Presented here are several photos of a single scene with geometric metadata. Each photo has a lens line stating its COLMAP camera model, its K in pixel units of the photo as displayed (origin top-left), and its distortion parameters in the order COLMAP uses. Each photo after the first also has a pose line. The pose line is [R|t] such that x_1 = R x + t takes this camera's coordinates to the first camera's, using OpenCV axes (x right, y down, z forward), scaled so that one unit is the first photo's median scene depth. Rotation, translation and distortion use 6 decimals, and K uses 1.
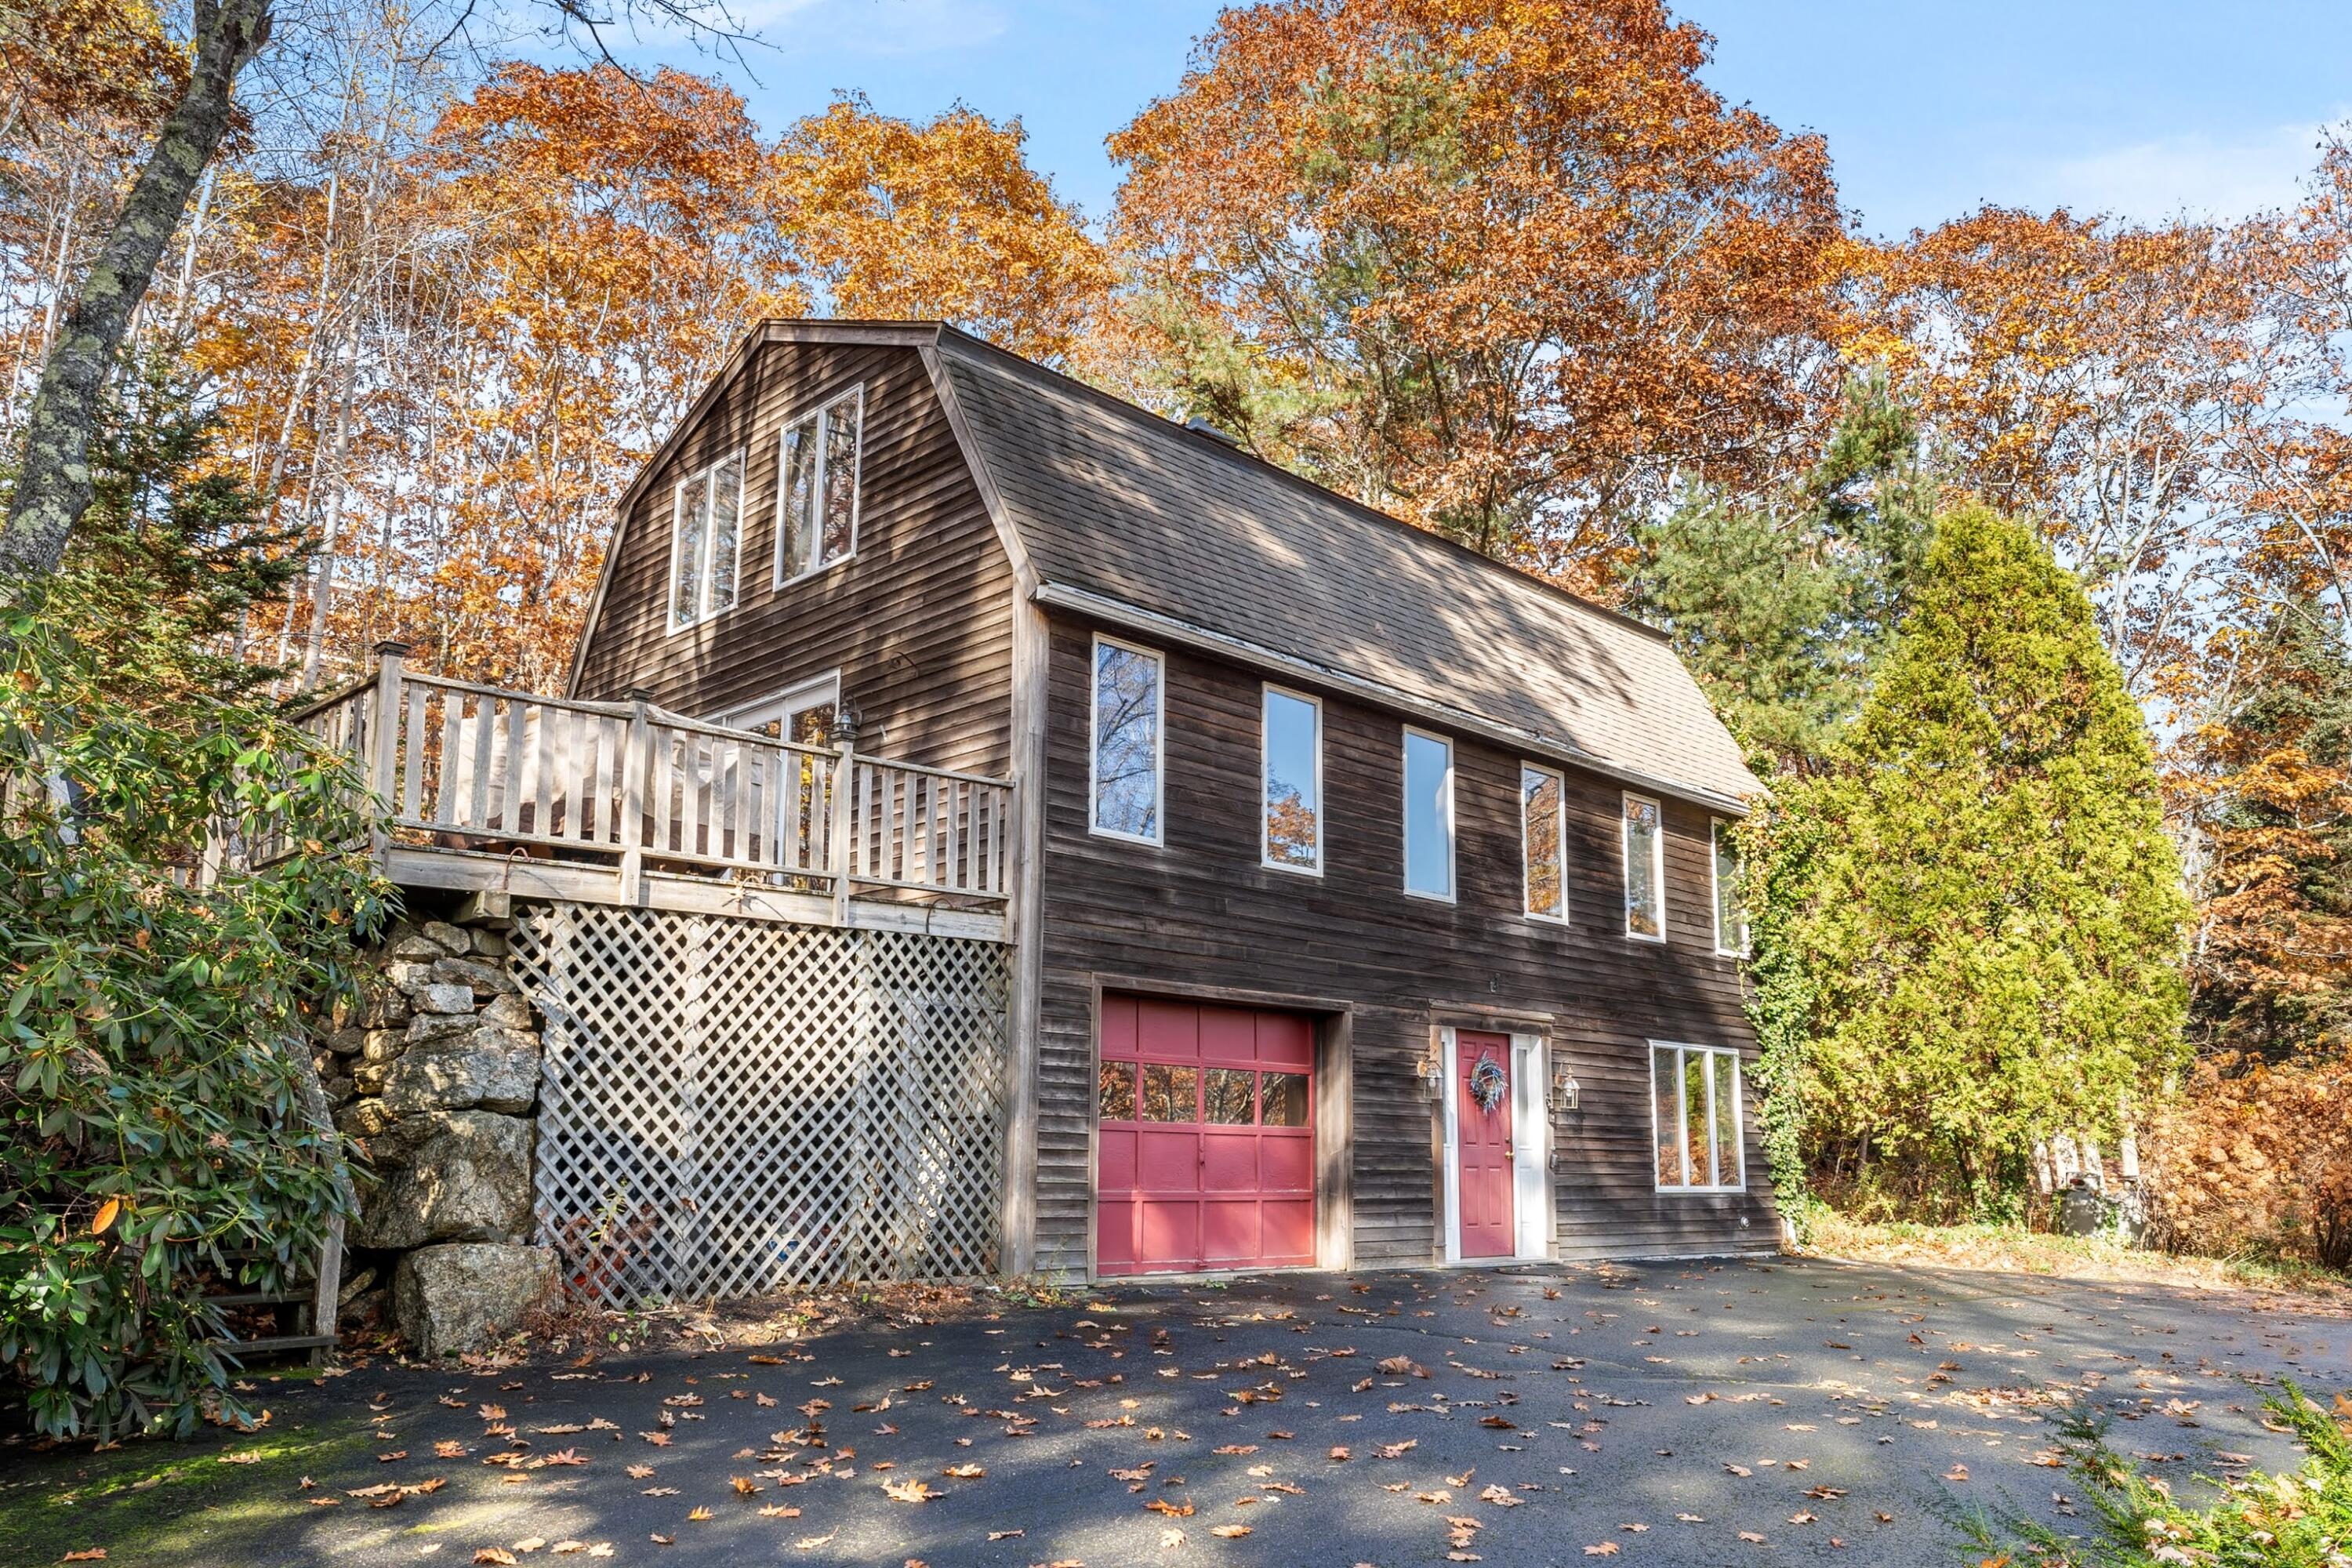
lens RADIAL K [[1684.5, 0, 1120.7], [0, 1684.5, 834.7], [0, 0, 1]] dist [-0.002796, -0.005223]
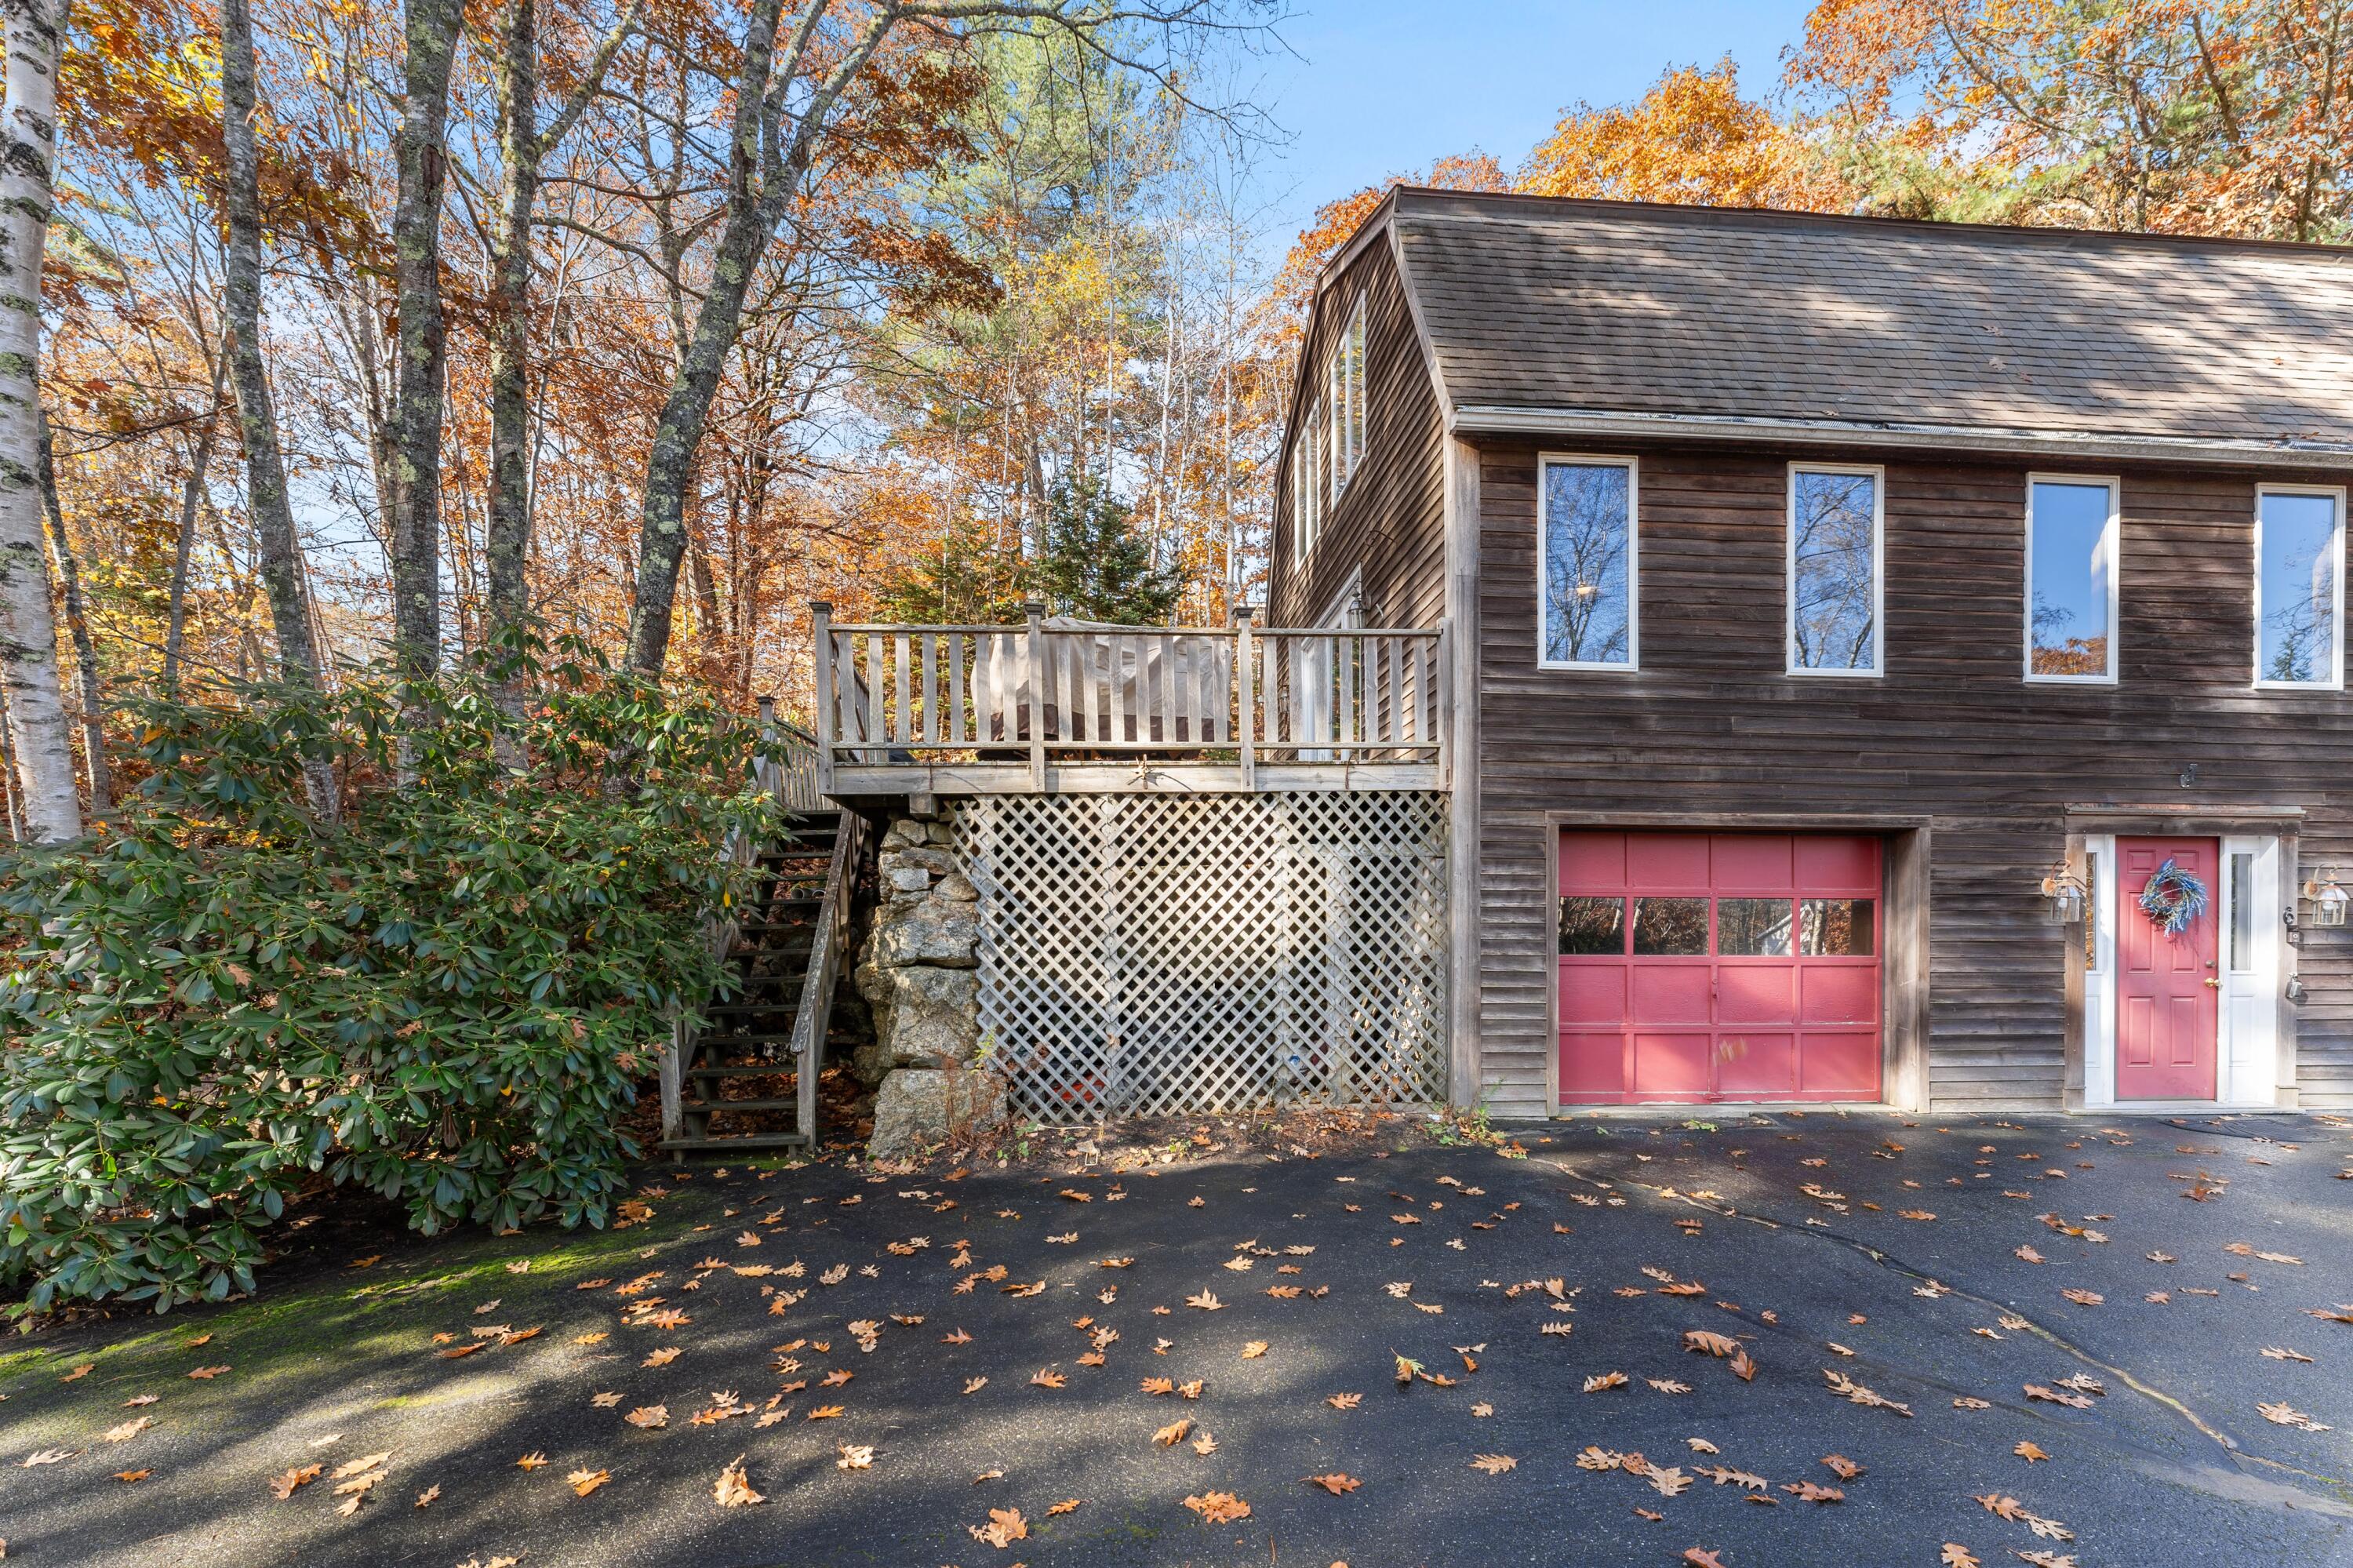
lens RADIAL K [[1006.6, 0, 1178.1], [0, 1006.6, 929.4], [0, 0, 1]] dist [0.001005, 0.000279]
pose [[0.782310, -0.009590, -0.622816, 0.173719], [0.125373, 0.981842, 0.142362, 0.036936], [0.610142, -0.189455, 0.769307, 0.382025]]
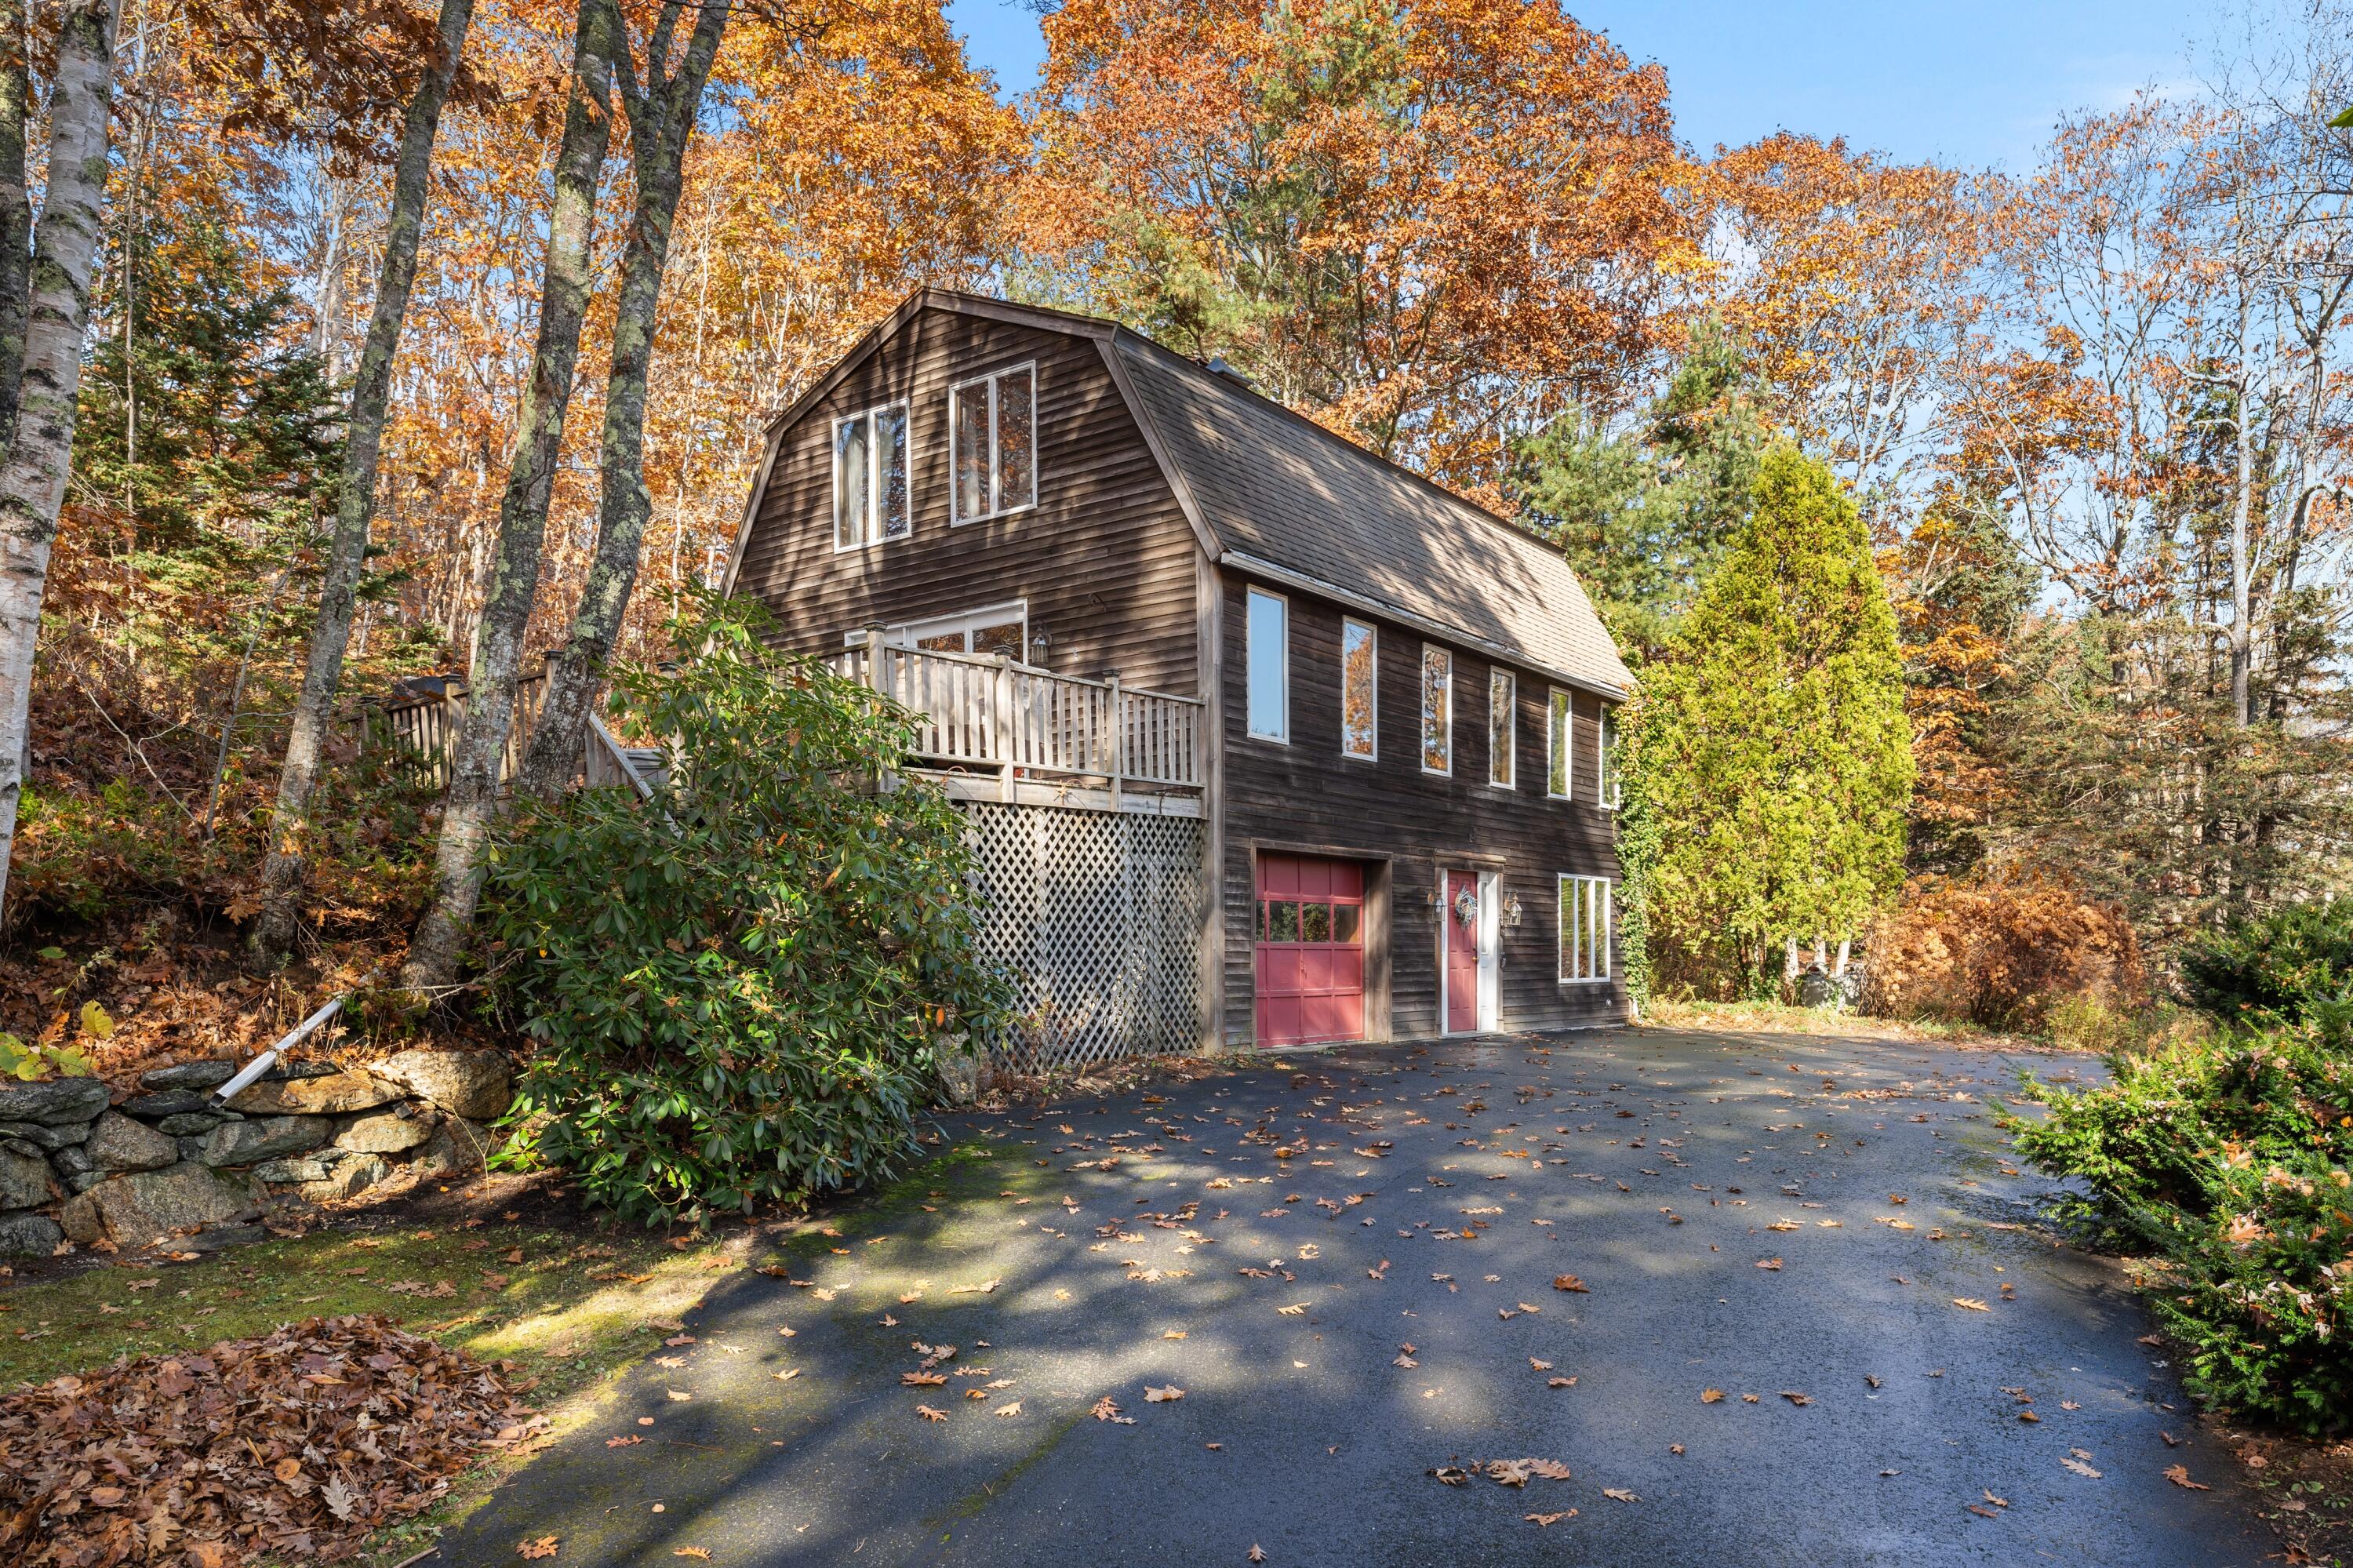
lens RADIAL K [[1634.5, 0, 1178.4], [0, 1634.5, 1002.8], [0, 0, 1]] dist [-0.006562, -0.002172]
pose [[0.981815, -0.027830, 0.187789, -0.319691], [-0.012461, 0.977615, 0.210031, -0.065632], [-0.189431, -0.208552, 0.959491, -0.304738]]
